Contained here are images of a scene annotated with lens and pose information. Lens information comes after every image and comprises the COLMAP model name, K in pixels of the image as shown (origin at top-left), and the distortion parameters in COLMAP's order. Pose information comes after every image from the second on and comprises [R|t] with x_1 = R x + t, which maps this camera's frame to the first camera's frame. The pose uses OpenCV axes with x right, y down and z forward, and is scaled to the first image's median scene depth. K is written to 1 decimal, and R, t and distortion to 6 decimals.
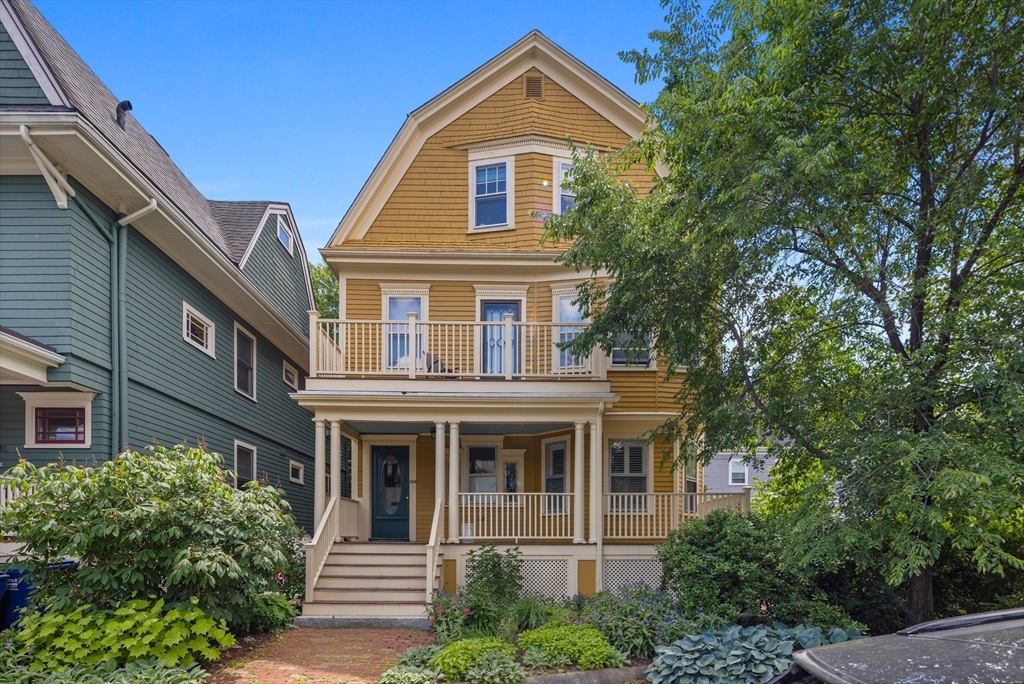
lens RADIAL K [[531.3, 0, 516.5], [0, 531.3, 366.1], [0, 0, 1]] dist [0.003202, 0.000540]
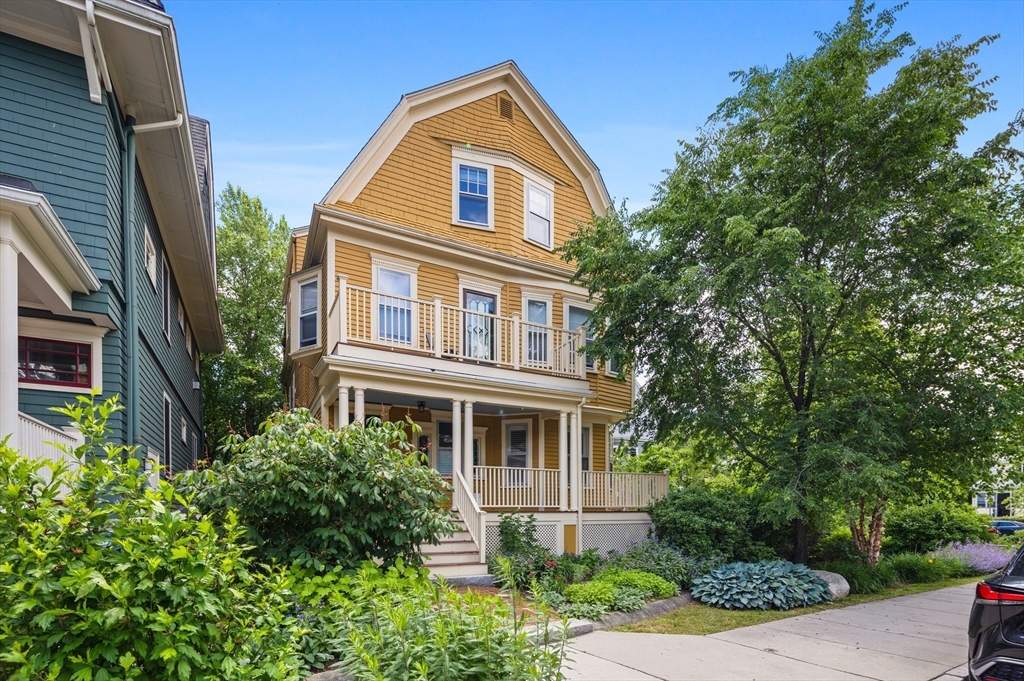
lens RADIAL K [[544.5, 0, 512.8], [0, 544.5, 305.2], [0, 0, 1]] dist [0.000655, 0.000279]
pose [[0.869257, 0.175675, 0.462094, -0.533537], [-0.150714, 0.984405, -0.090730, -0.003274], [-0.470827, 0.009223, 0.882177, -0.049996]]
